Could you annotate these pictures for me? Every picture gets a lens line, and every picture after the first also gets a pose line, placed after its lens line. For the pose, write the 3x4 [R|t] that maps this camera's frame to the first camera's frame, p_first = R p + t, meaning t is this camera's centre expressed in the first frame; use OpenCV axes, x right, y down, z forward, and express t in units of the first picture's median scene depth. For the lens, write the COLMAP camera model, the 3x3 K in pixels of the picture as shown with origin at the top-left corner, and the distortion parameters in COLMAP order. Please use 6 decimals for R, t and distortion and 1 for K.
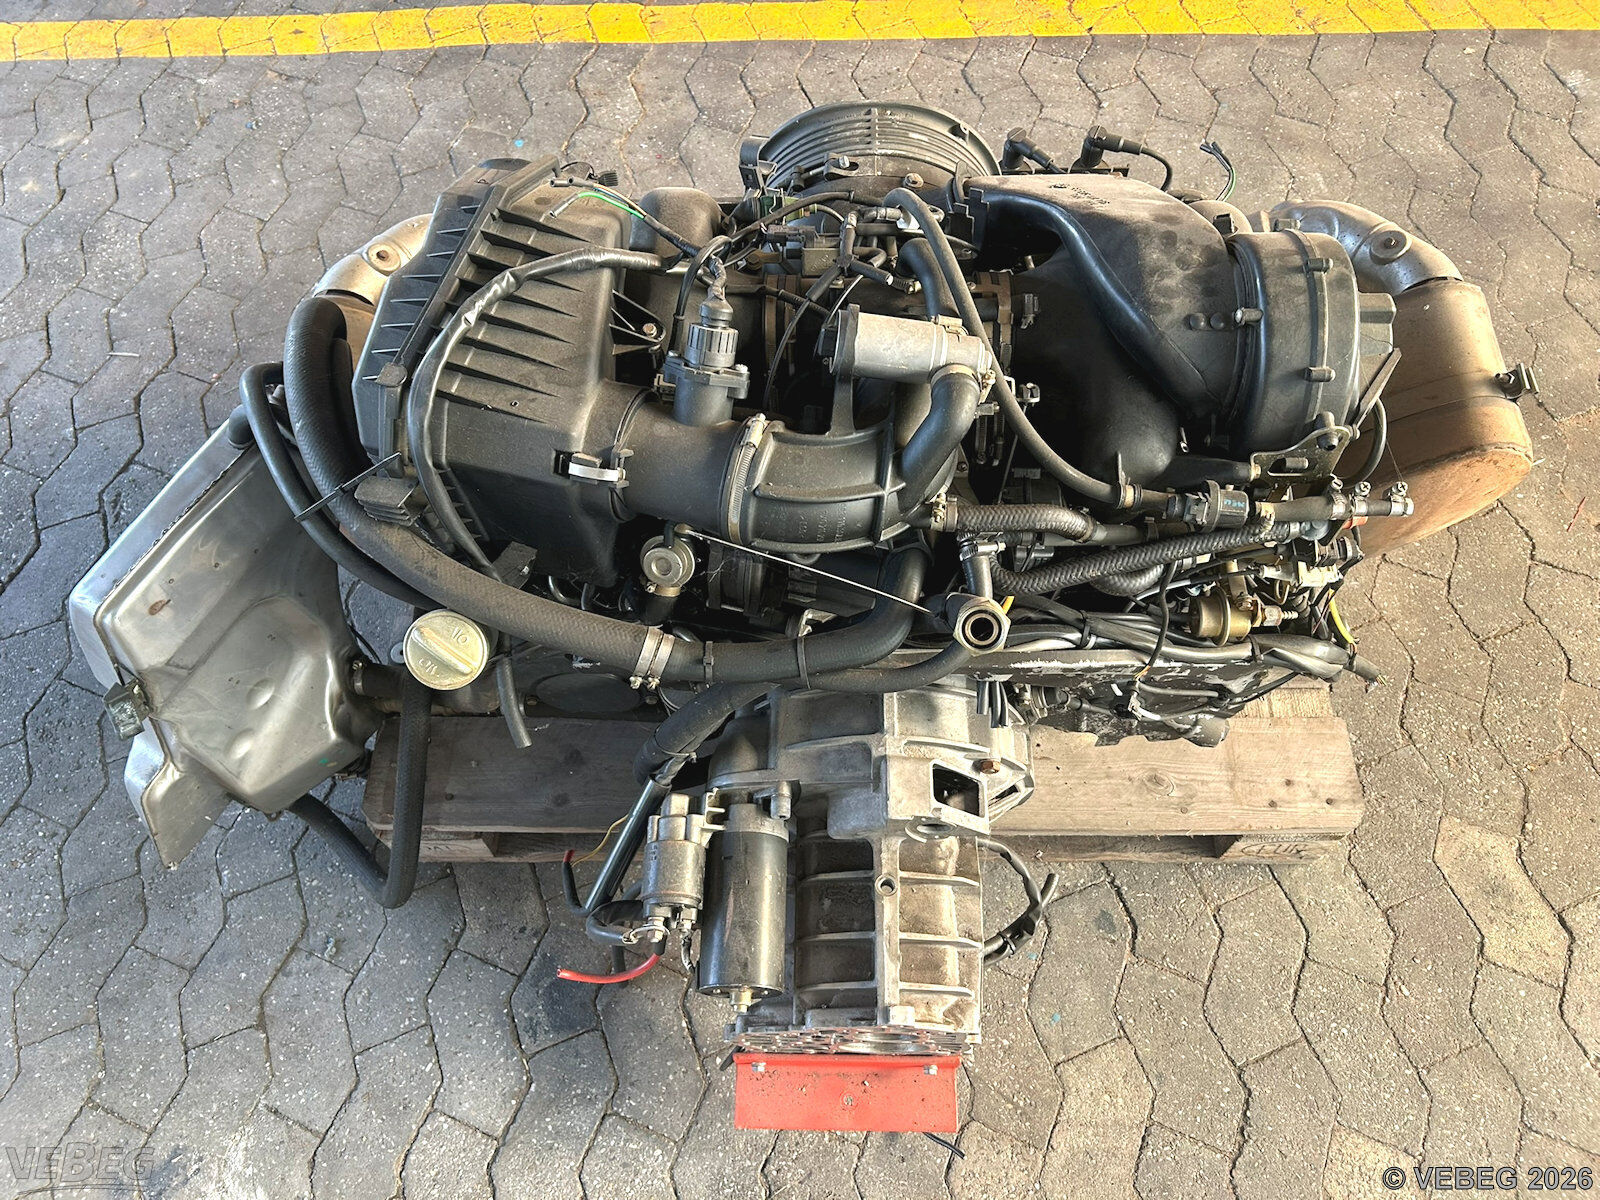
lens RADIAL K [[1218.1, 0, 805.0], [0, 1218.1, 606.2], [0, 0, 1]] dist [0.036136, -0.035255]
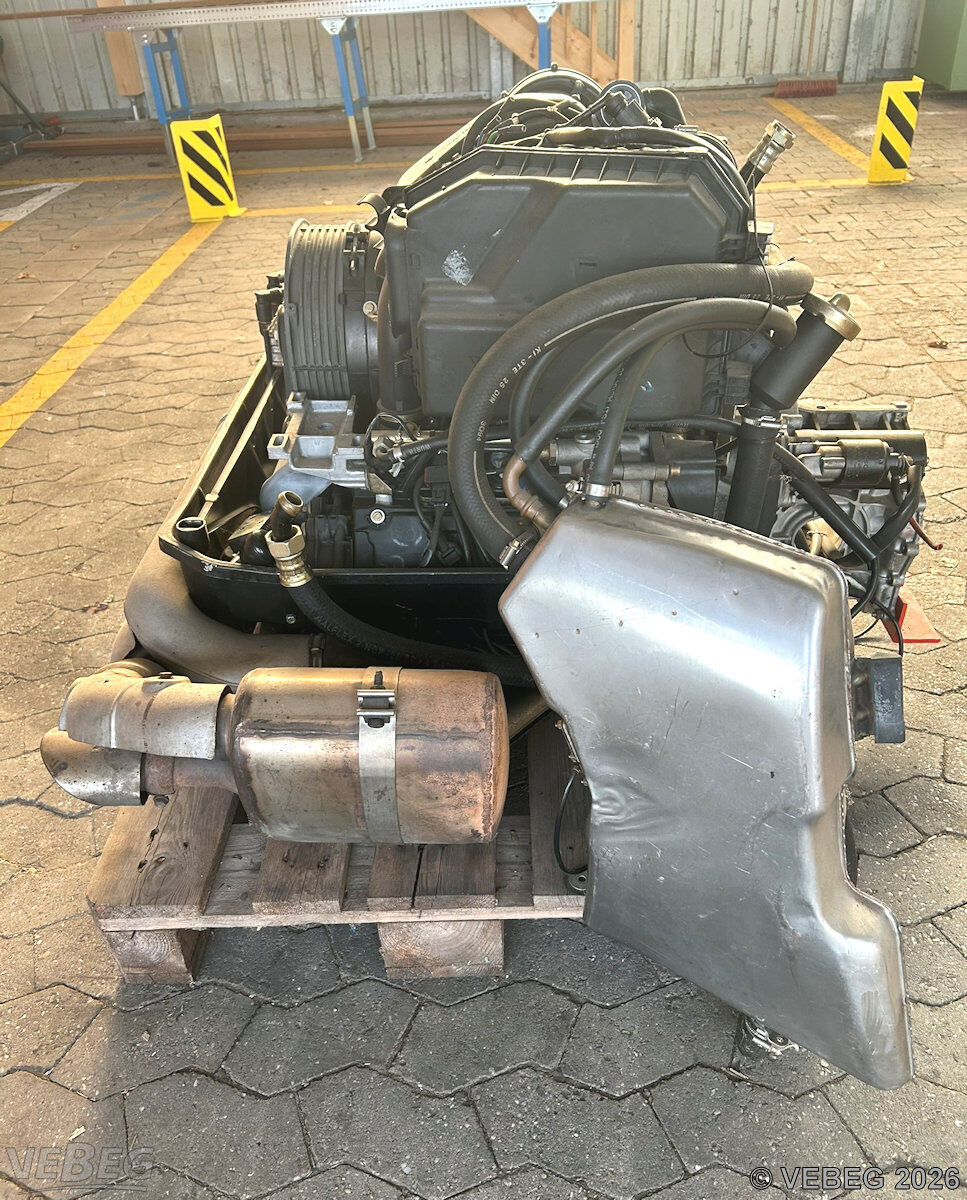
lens RADIAL K [[980.5, 0, 497.3], [0, 980.5, 625.9], [0, 0, 1]] dist [0.035898, -0.029137]
pose [[-0.009316, -0.552211, 0.833652, -0.951803], [0.899608, 0.359376, 0.248103, -0.297148], [-0.436600, 0.752271, 0.493426, 0.649320]]
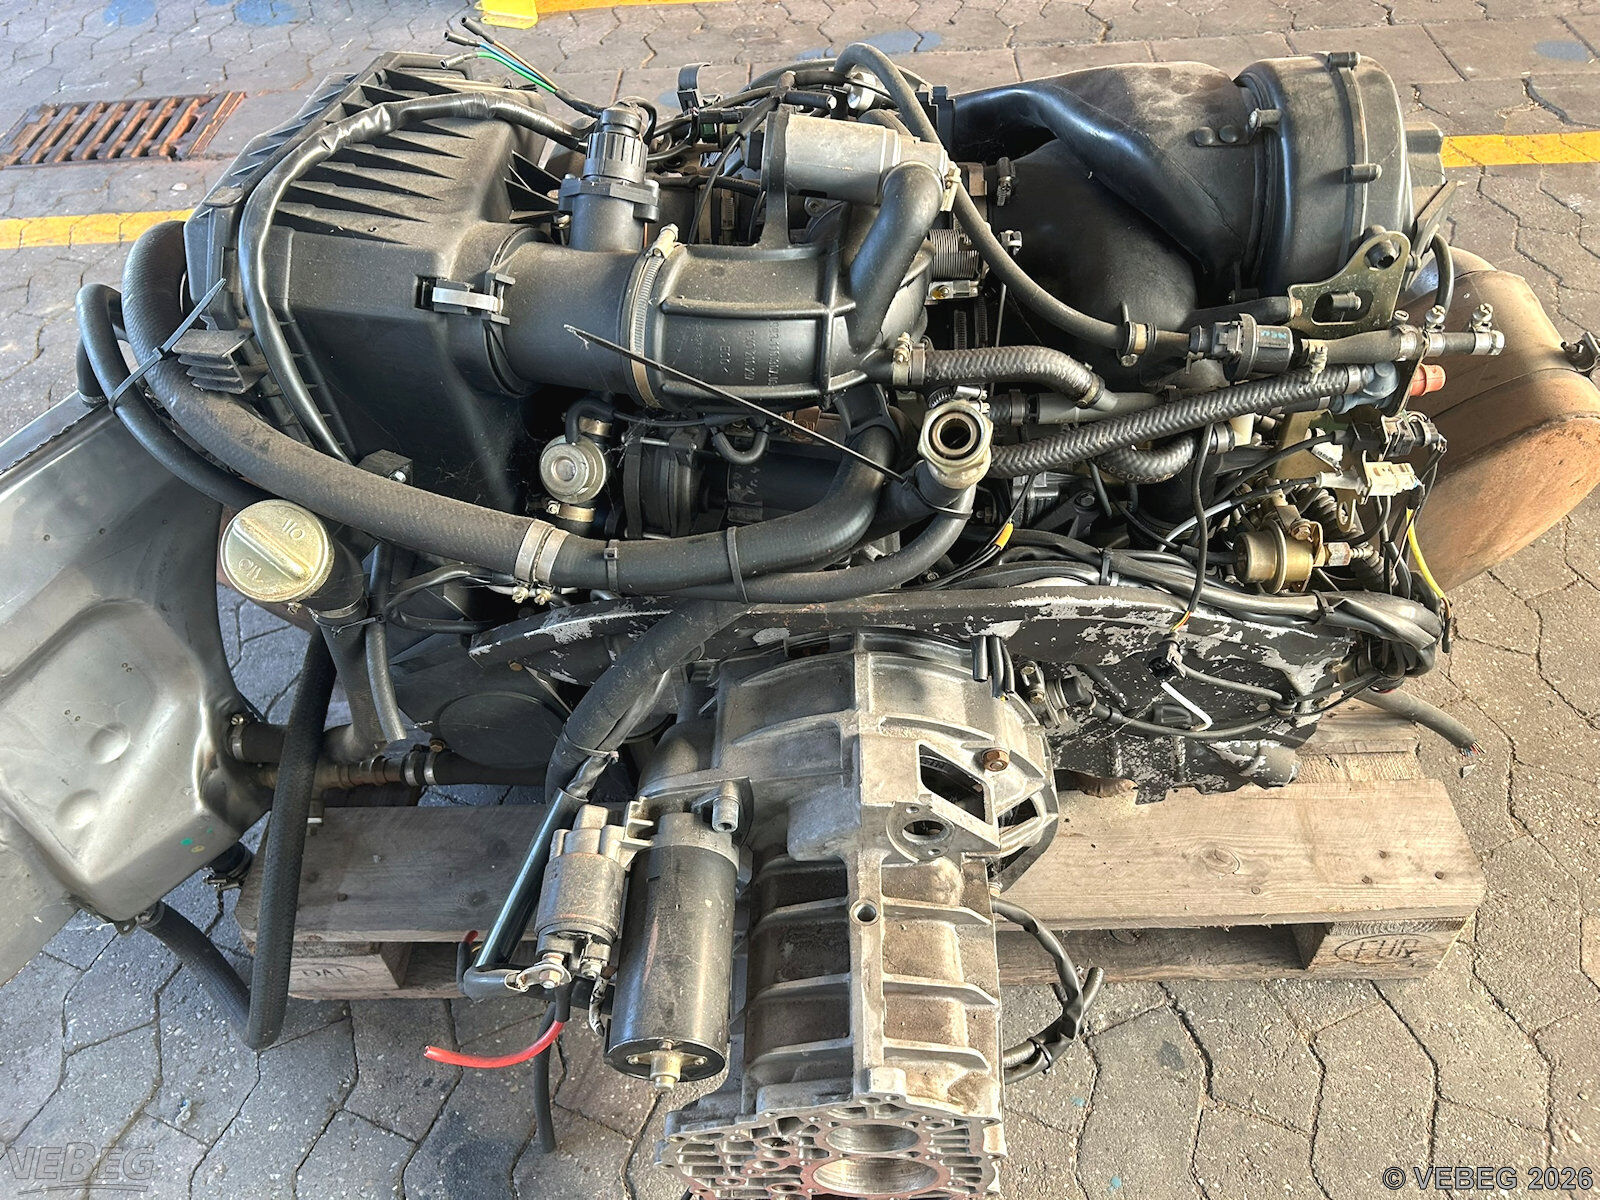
lens RADIAL K [[1218.1, 0, 806.9], [0, 1218.1, 600.2], [0, 0, 1]] dist [0.036136, -0.035255]
pose [[0.999485, -0.024073, -0.021200, 0.043523], [0.017903, 0.967035, -0.254014, 0.196557], [0.026616, 0.253504, 0.966968, 0.190635]]
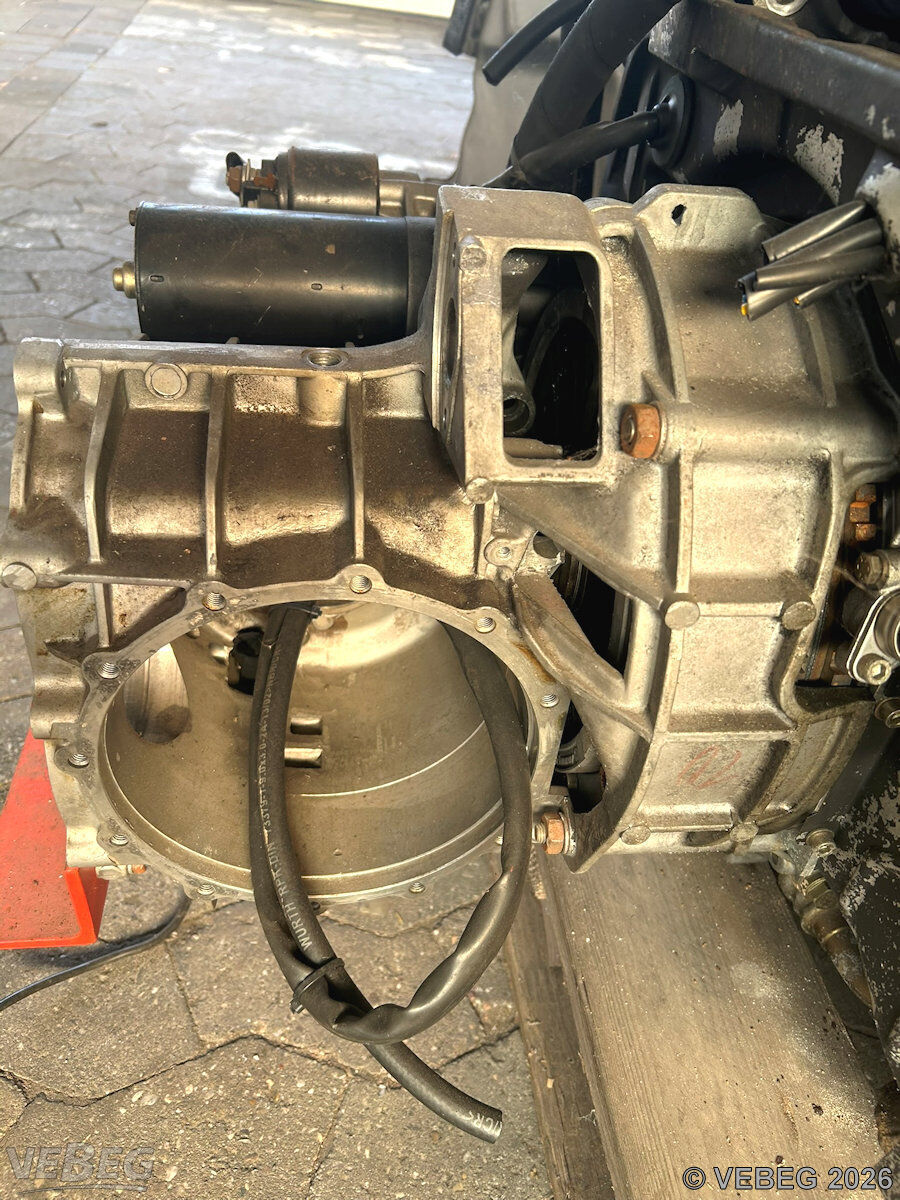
lens RADIAL K [[913.6, 0, 440.9], [0, 913.6, 604.7], [0, 0, 1]] dist [0.036136, -0.035255]
pose [[0.120880, 0.645979, -0.753723, 0.333395], [-0.927397, 0.344272, 0.146325, 0.142978], [0.354009, 0.681313, 0.640695, 0.721470]]
